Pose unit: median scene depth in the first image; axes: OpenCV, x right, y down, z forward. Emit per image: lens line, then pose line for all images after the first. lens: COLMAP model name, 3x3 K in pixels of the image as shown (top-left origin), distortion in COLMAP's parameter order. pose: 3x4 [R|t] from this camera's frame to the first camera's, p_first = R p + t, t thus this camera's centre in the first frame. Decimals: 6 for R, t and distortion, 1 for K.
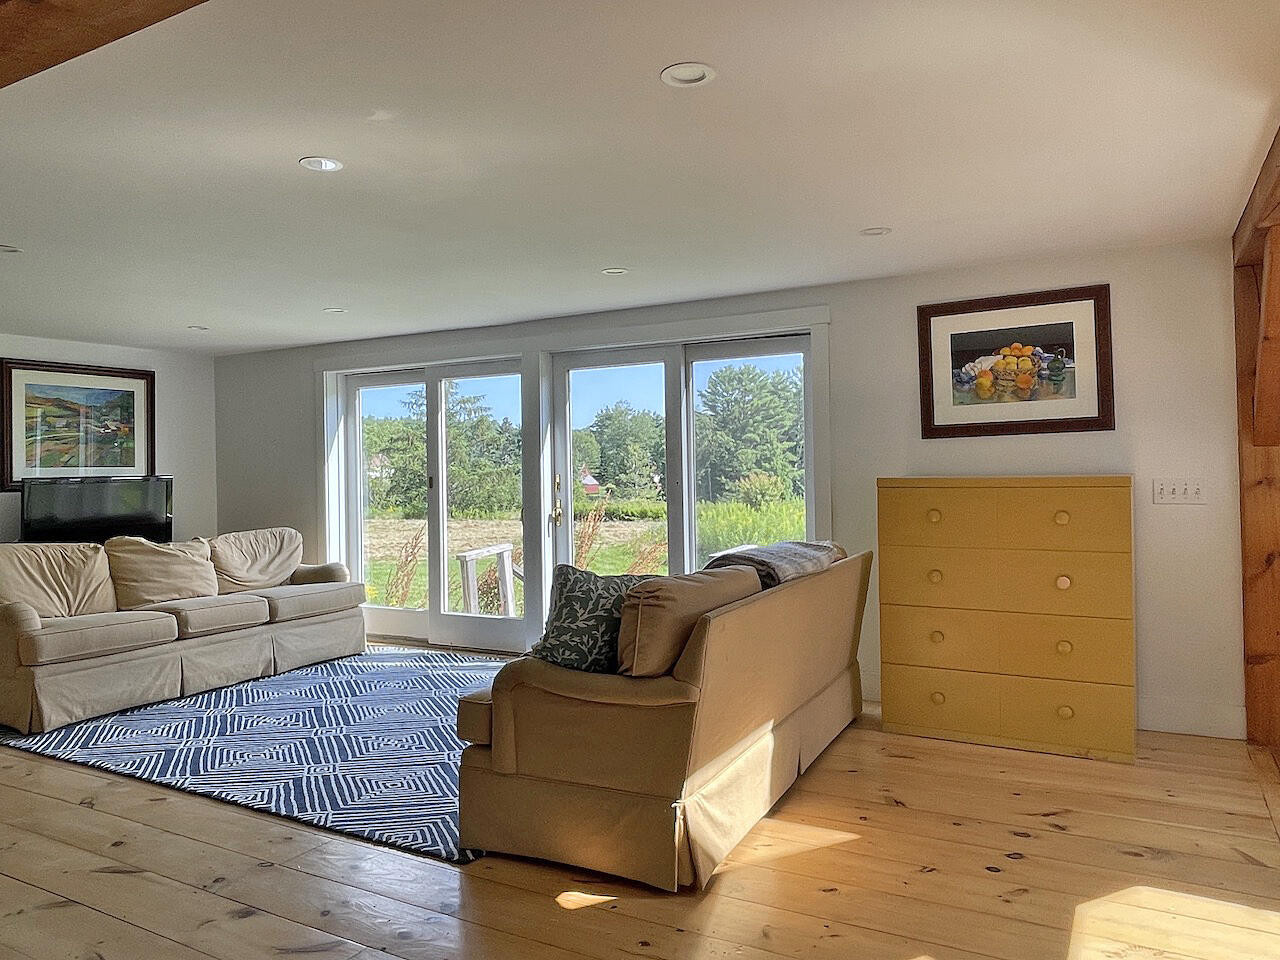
lens RADIAL K [[905.4, 0, 640.0], [0, 905.4, 480.0], [0, 0, 1]] dist [-0.001392, -0.000544]
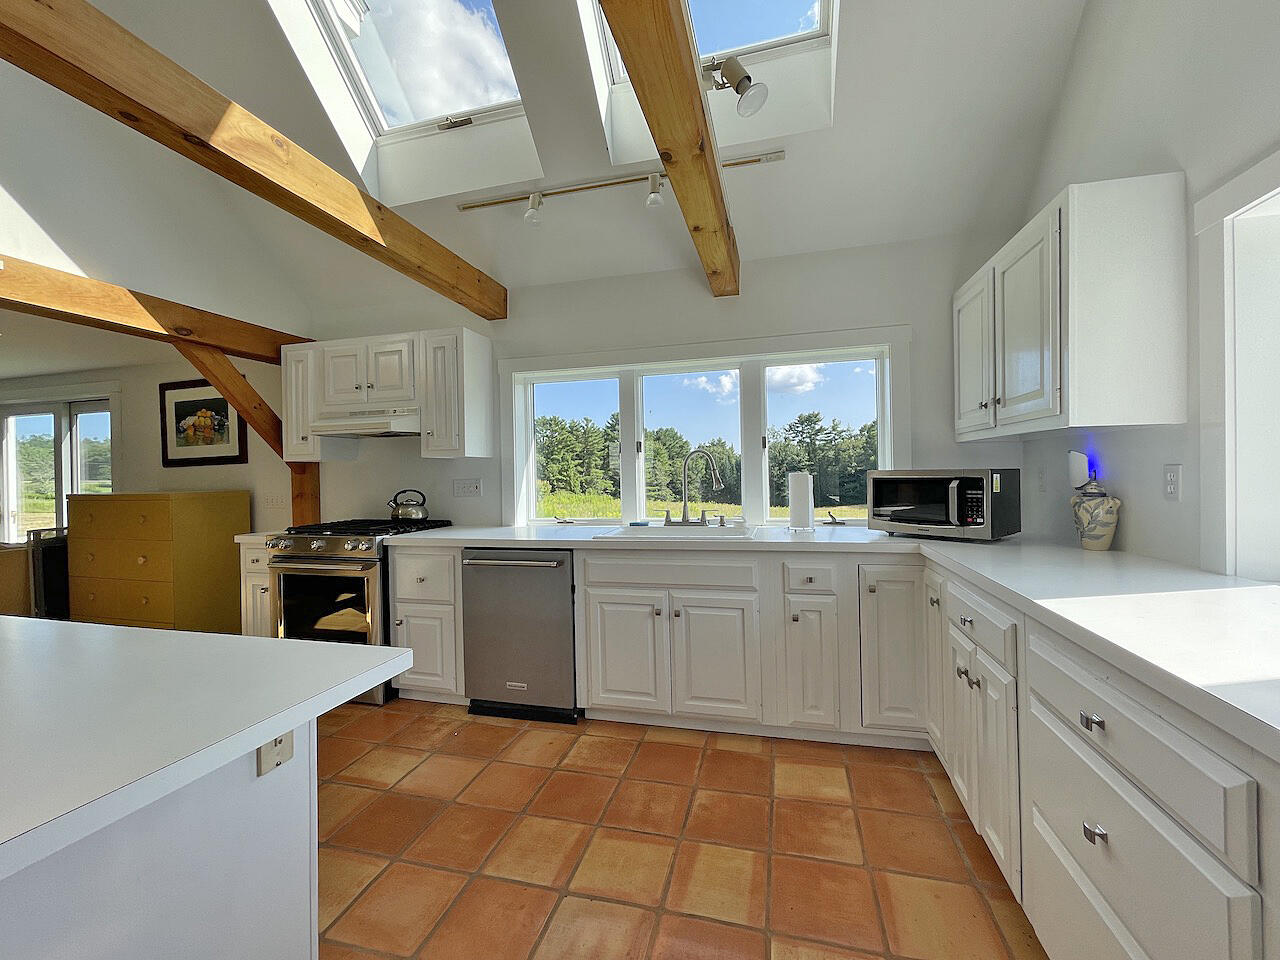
lens RADIAL K [[518.9, 0, 640.0], [0, 518.9, 480.0], [0, 0, 1]] dist [-0.017792, -0.000029]
pose [[0.963652, 0.002137, 0.267151, 0.880996], [-0.001139, 0.999992, -0.003893, -0.020966], [-0.267157, 0.003447, 0.963647, -0.081784]]
